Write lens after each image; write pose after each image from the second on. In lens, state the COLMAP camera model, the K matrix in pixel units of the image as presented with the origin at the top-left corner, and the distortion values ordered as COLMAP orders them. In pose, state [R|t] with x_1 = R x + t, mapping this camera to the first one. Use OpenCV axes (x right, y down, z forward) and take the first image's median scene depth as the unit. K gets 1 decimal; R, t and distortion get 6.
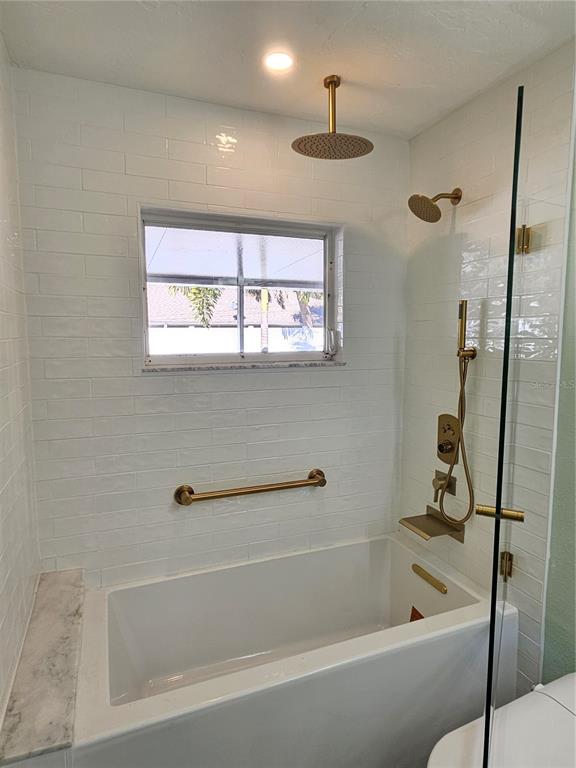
lens RADIAL K [[447.1, 0, 295.6], [0, 447.1, 382.6], [0, 0, 1]] dist [0.001794, -0.001764]
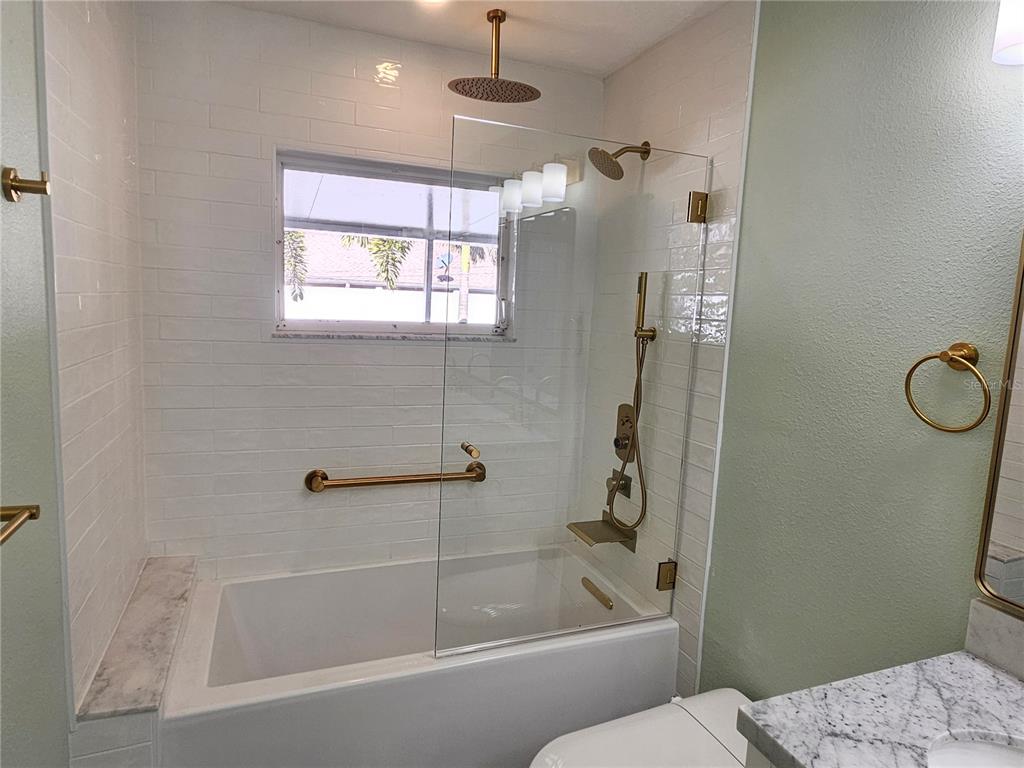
lens RADIAL K [[596.1, 0, 514.7], [0, 596.1, 379.6], [0, 0, 1]] dist [0.001794, -0.001764]
pose [[0.998774, 0.048207, -0.011226, 0.139821], [-0.047986, 0.998664, 0.019154, 0.012905], [0.012134, -0.018592, 0.999754, -0.153953]]
